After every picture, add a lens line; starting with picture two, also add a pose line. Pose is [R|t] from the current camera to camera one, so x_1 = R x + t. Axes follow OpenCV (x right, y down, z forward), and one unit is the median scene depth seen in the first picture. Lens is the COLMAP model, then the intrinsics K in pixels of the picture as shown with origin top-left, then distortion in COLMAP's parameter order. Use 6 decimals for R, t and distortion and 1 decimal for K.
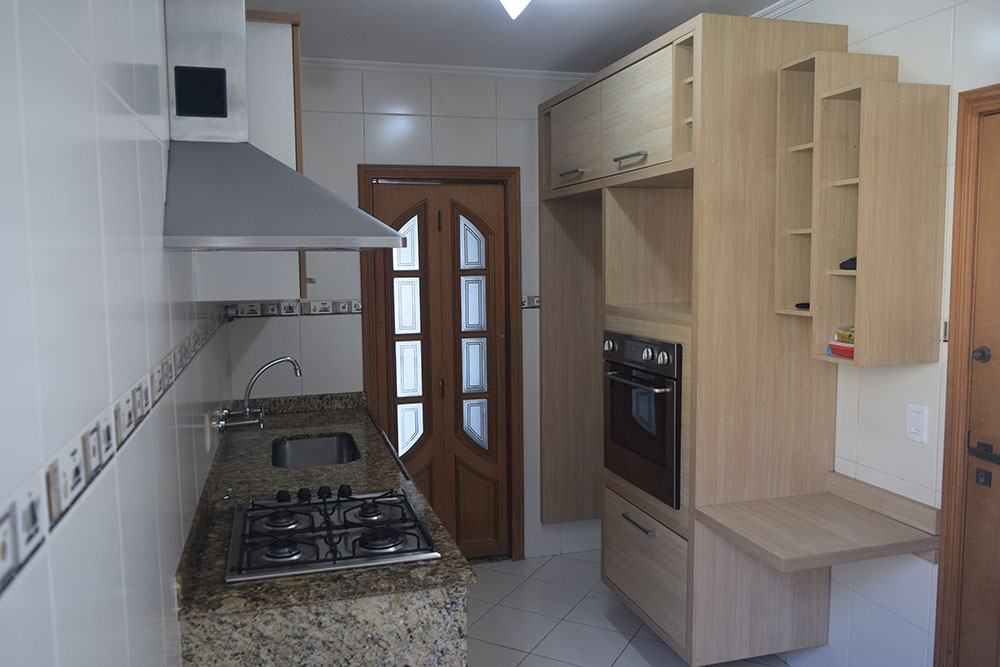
lens RADIAL K [[771.2, 0, 494.2], [0, 771.2, 331.5], [0, 0, 1]] dist [-0.021819, 0.007539]
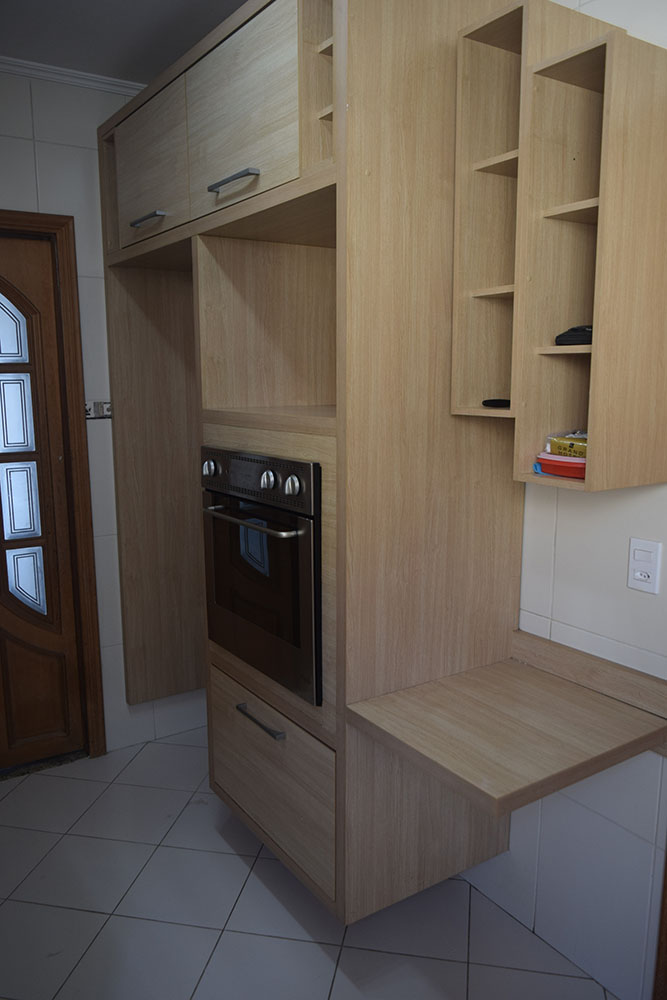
lens RADIAL K [[771.2, 0, 332.1], [0, 771.2, 511.0], [0, 0, 1]] dist [-0.021819, 0.007539]
pose [[0.952346, -0.044204, 0.301800, 0.045658], [0.020754, 0.996541, 0.080469, 0.003251], [-0.304313, -0.070370, 0.949969, 0.322795]]
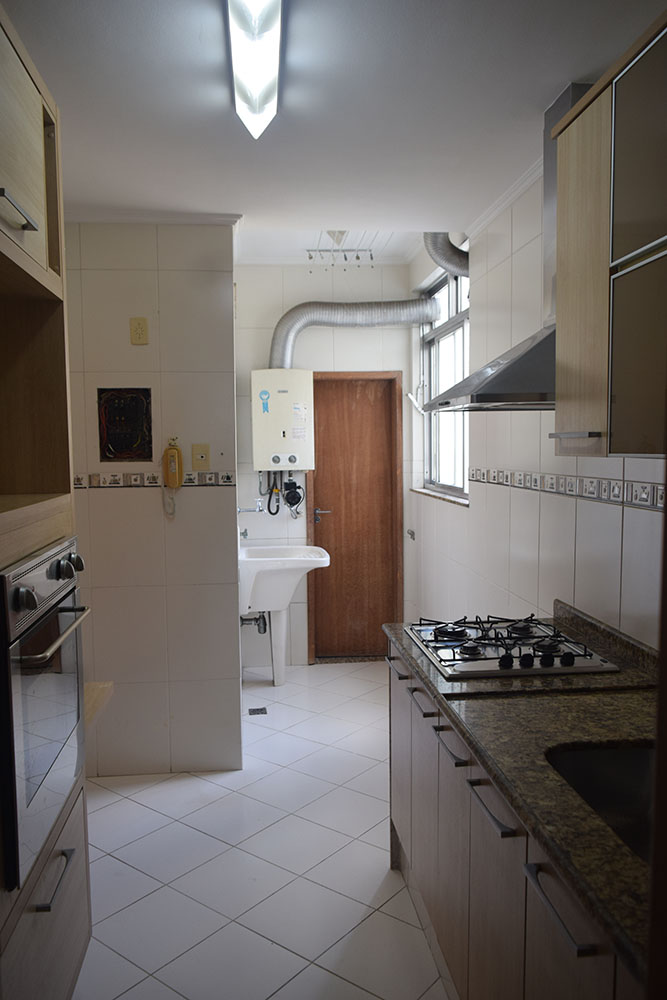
lens RADIAL K [[771.2, 0, 331.5], [0, 771.2, 501.3], [0, 0, 1]] dist [-0.021819, 0.007539]
pose [[-0.984810, 0.004810, 0.173570, -0.146562], [0.033244, 0.986347, 0.161291, -0.141449], [-0.170424, 0.164611, -0.971524, 1.902308]]
